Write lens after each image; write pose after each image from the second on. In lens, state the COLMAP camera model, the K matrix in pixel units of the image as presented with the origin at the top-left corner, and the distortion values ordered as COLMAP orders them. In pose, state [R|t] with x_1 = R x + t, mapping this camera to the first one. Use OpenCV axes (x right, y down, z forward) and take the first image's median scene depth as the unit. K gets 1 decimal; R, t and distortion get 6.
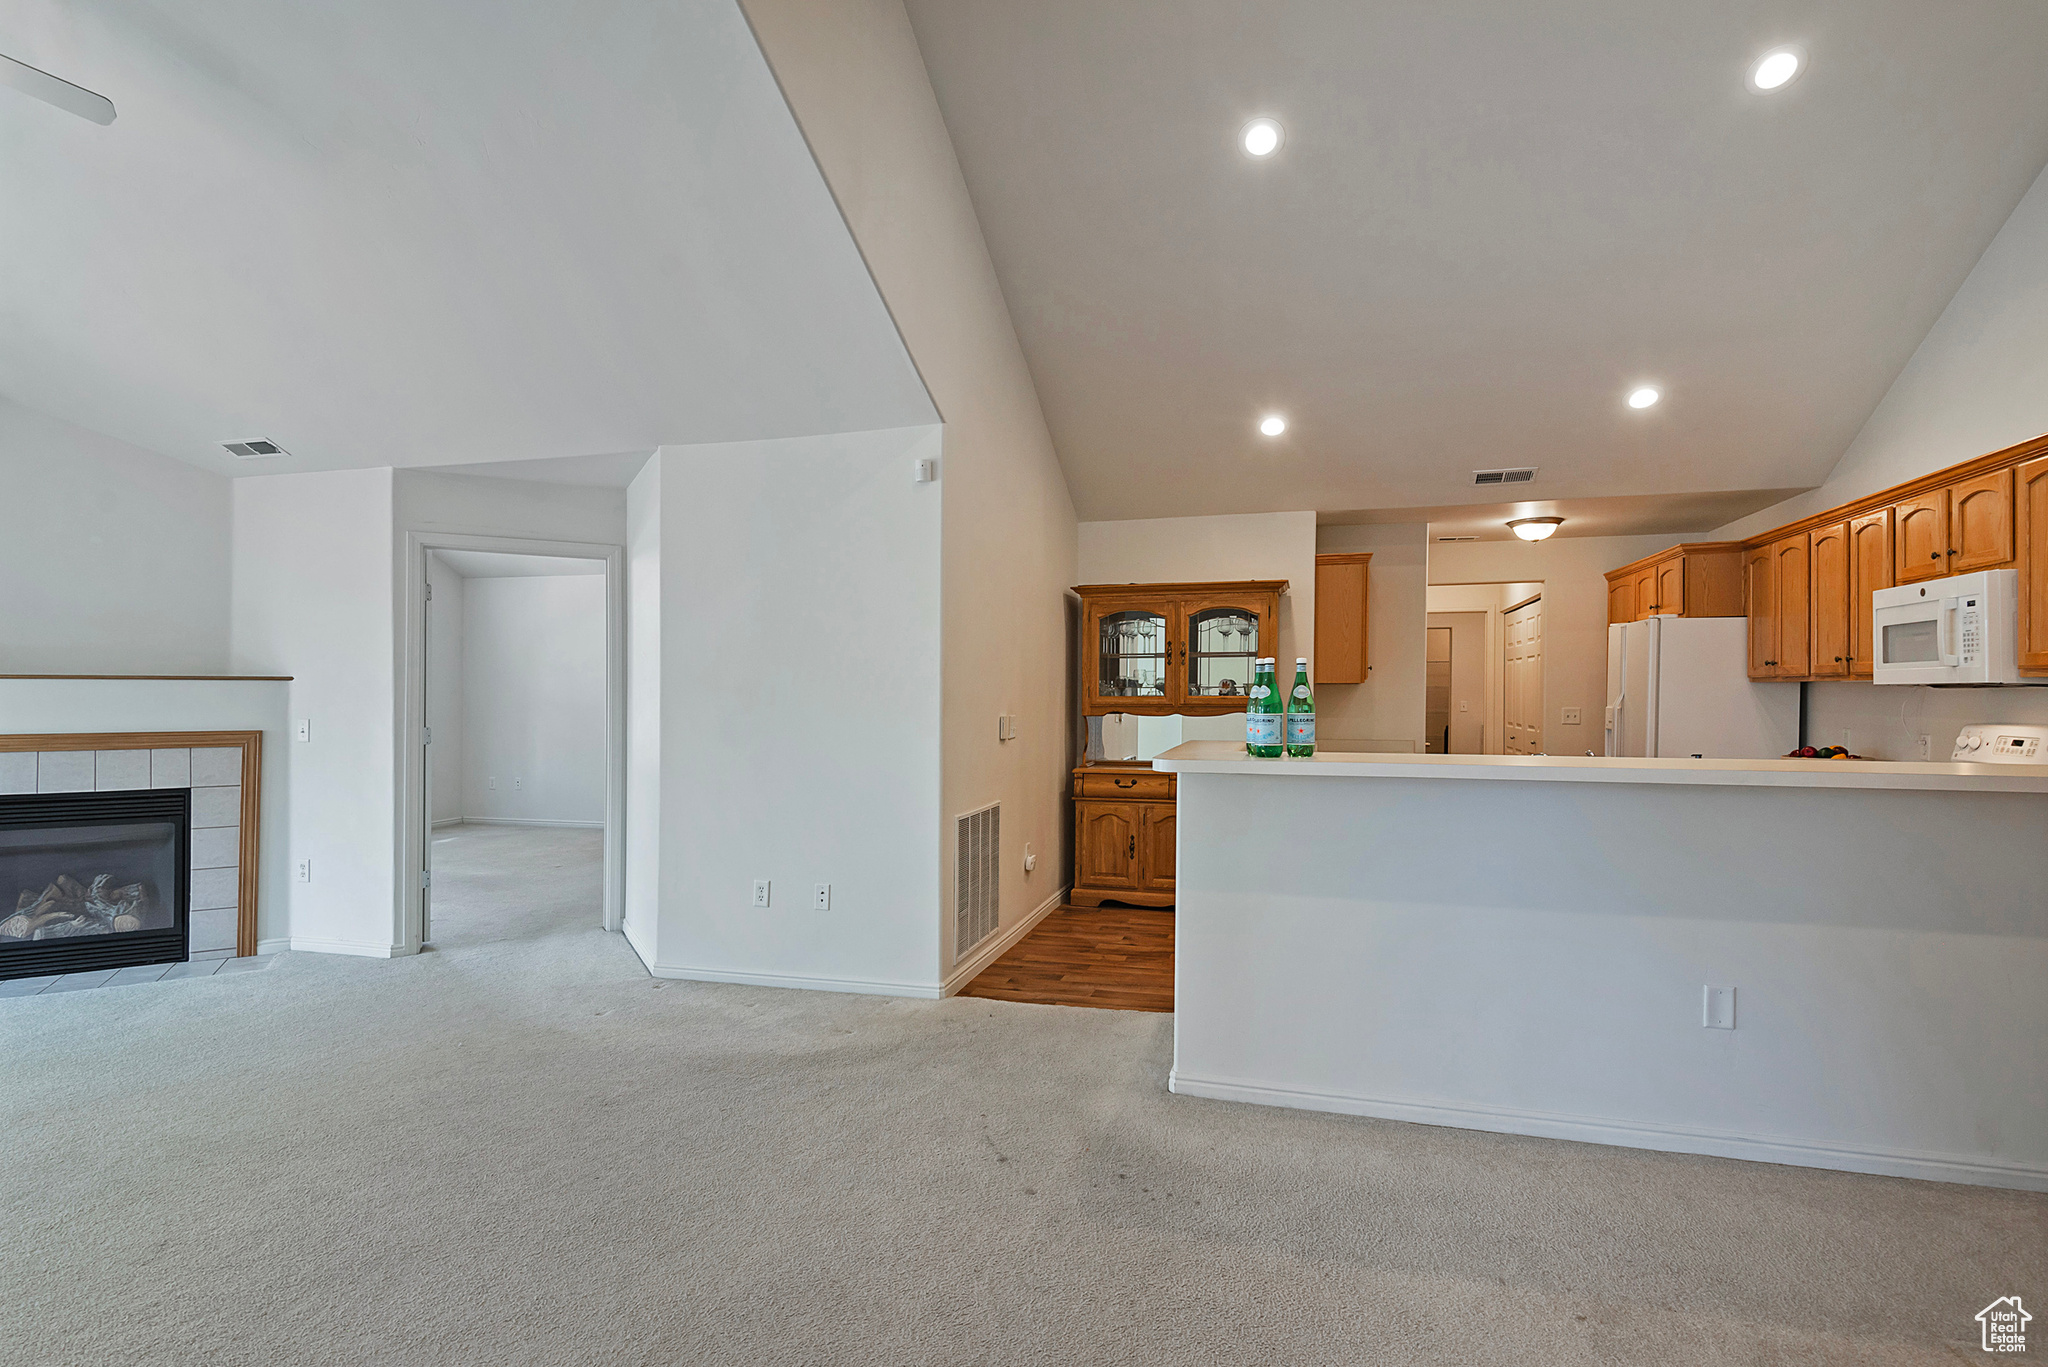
lens RADIAL K [[992.7, 0, 1057.9], [0, 992.7, 700.9], [0, 0, 1]] dist [0.015118, -0.008306]
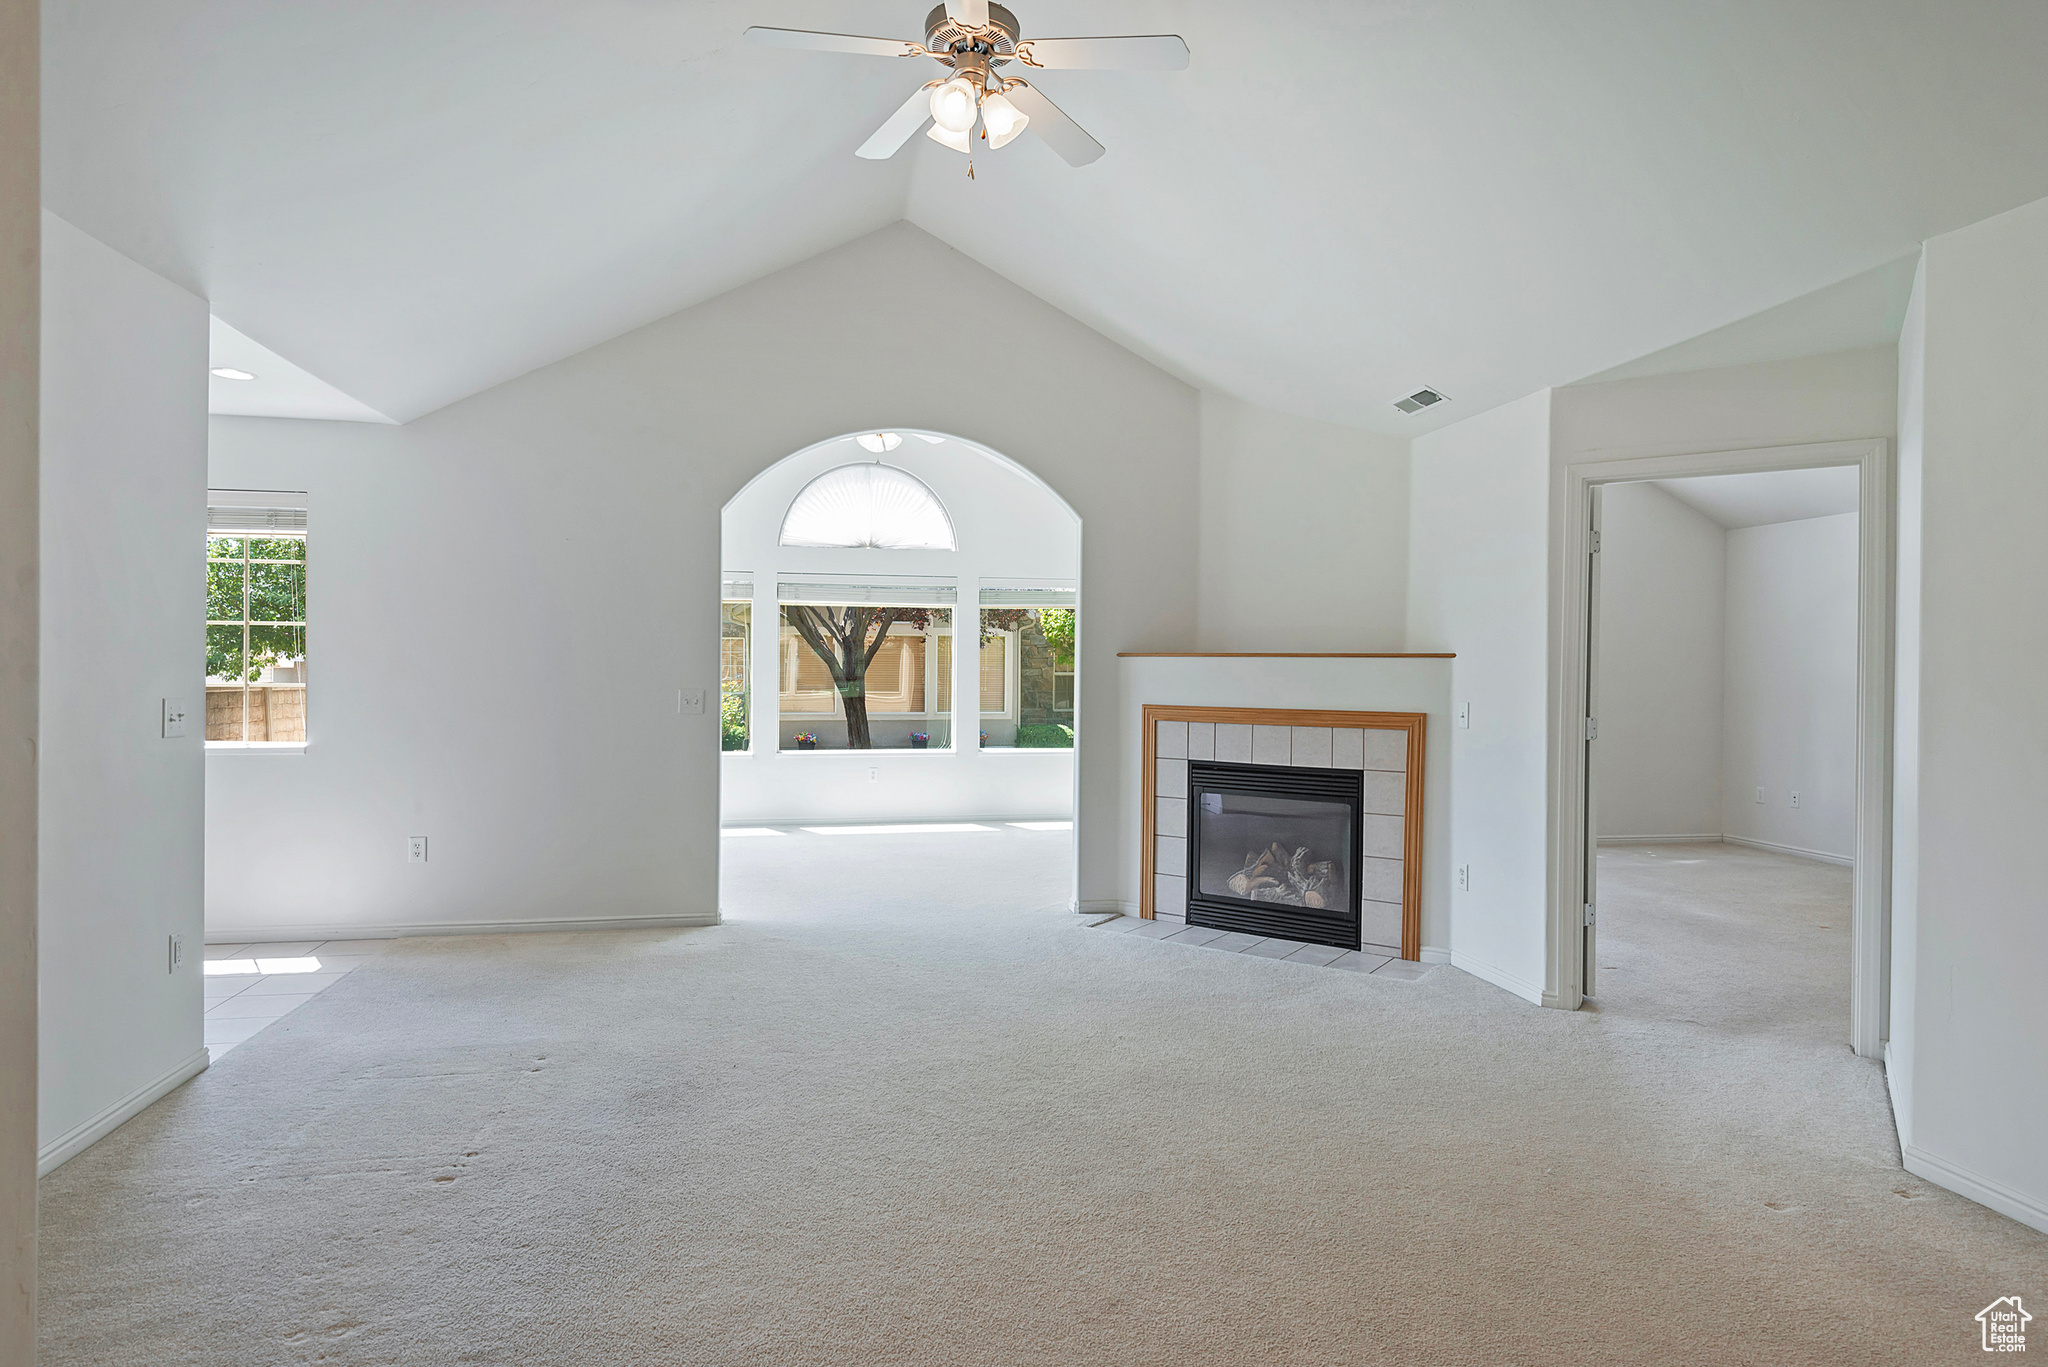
lens RADIAL K [[1145.5, 0, 998.3], [0, 1145.5, 667.2], [0, 0, 1]] dist [0.034273, -0.012956]
pose [[0.422993, -0.001219, -0.906132, -0.018524], [-0.016896, 0.999815, -0.009232, 0.004701], [0.905975, 0.019215, 0.422894, 0.215220]]
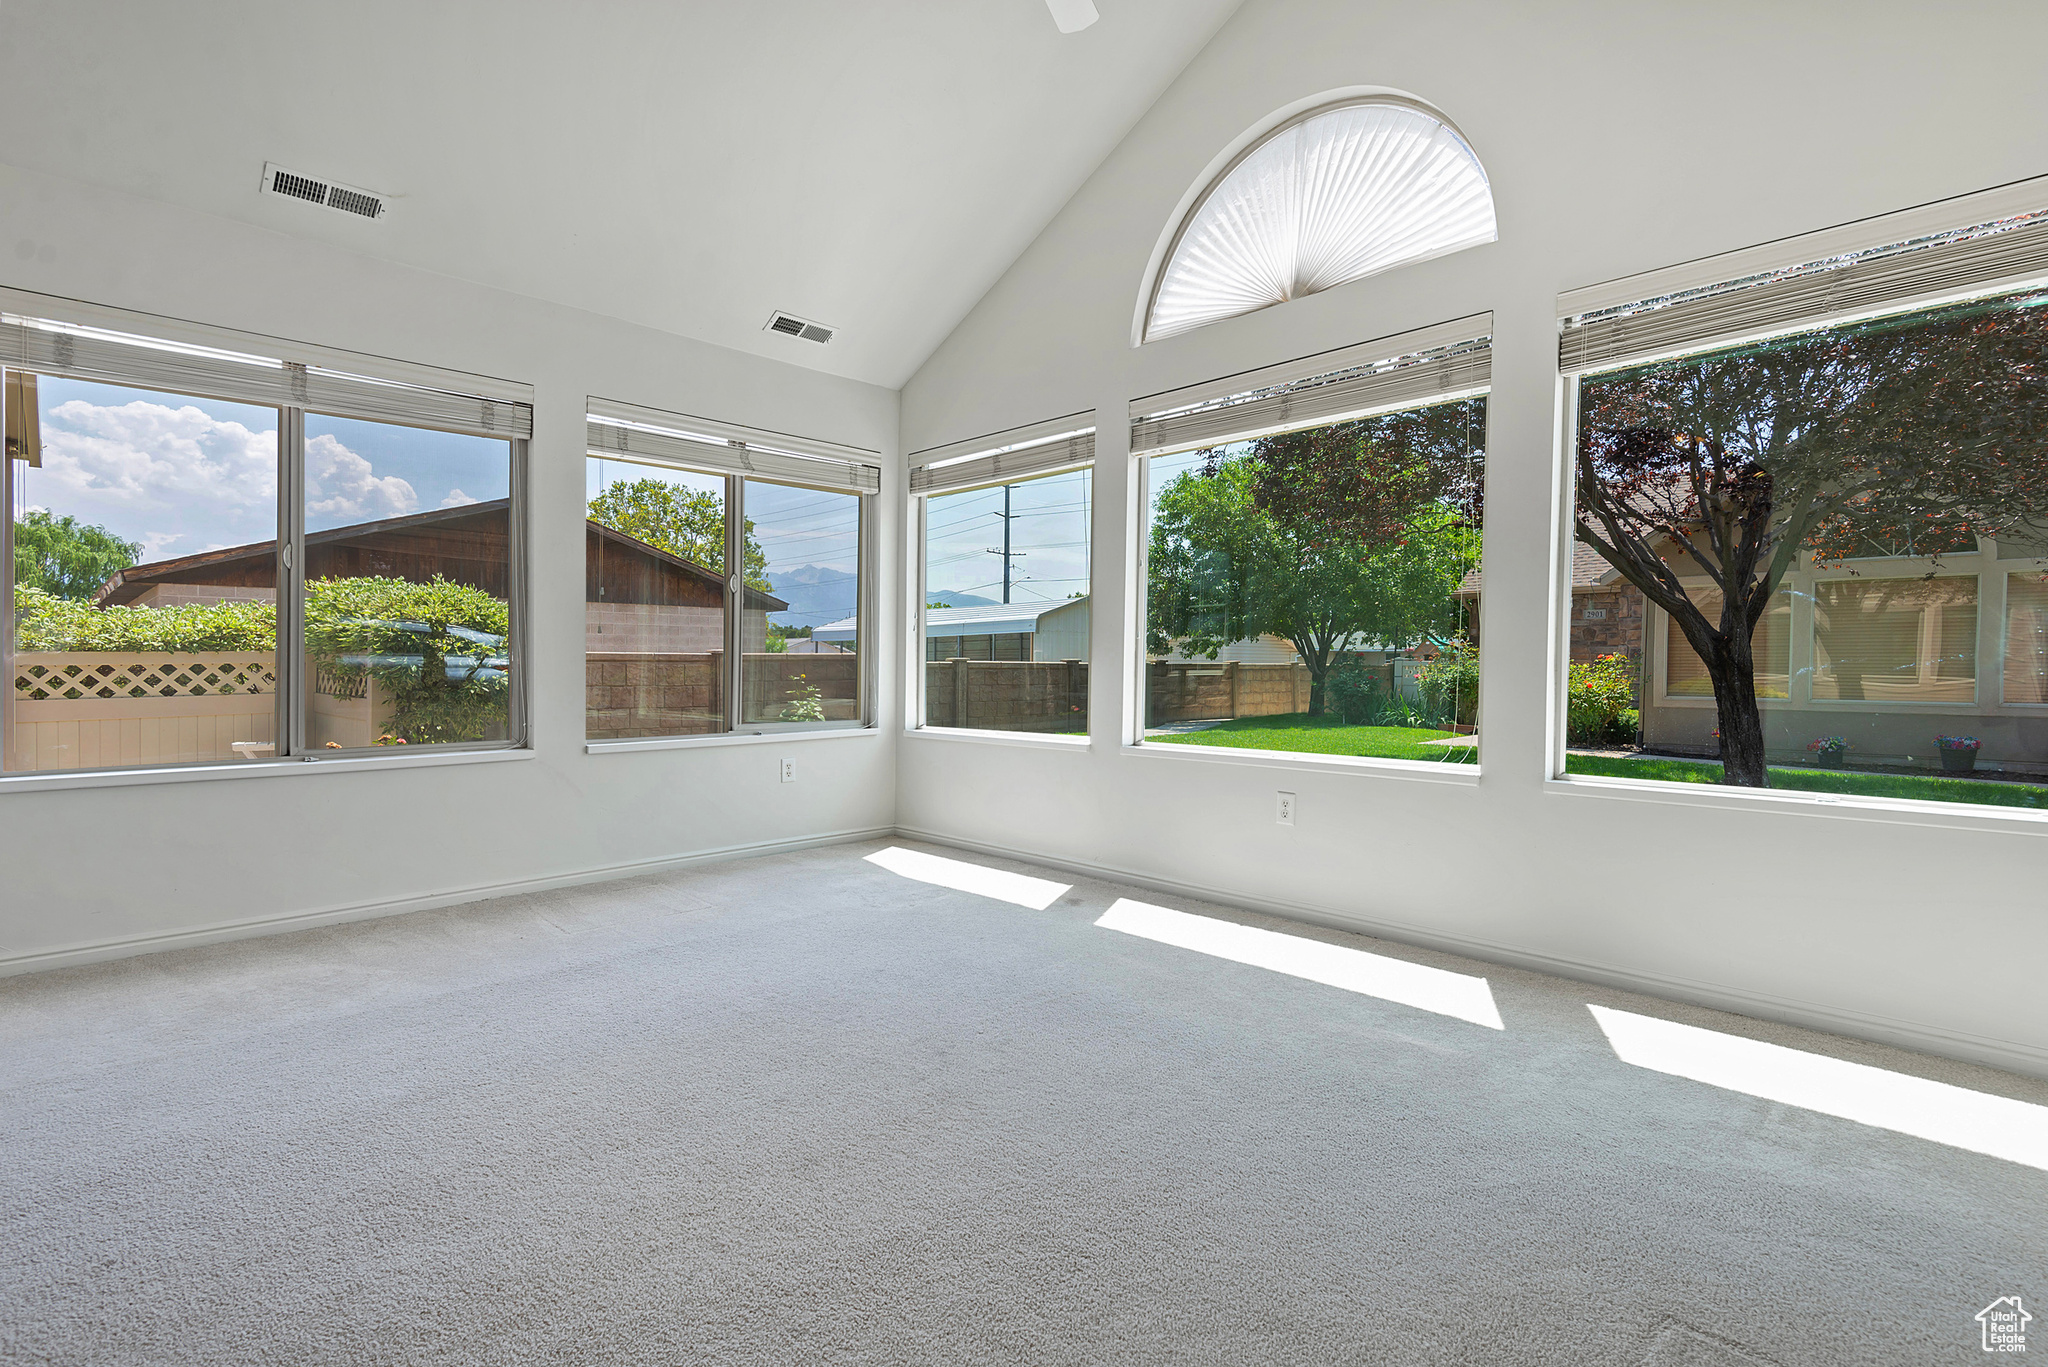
lens RADIAL K [[934.5, 0, 1032.0], [0, 934.5, 672.6], [0, 0, 1]] dist [0.026990, -0.014707]
pose [[-0.507809, 0.008987, -0.861423, -1.188470], [-0.009311, 0.999830, 0.015920, 0.062137], [0.861419, 0.016105, -0.507639, 1.056625]]
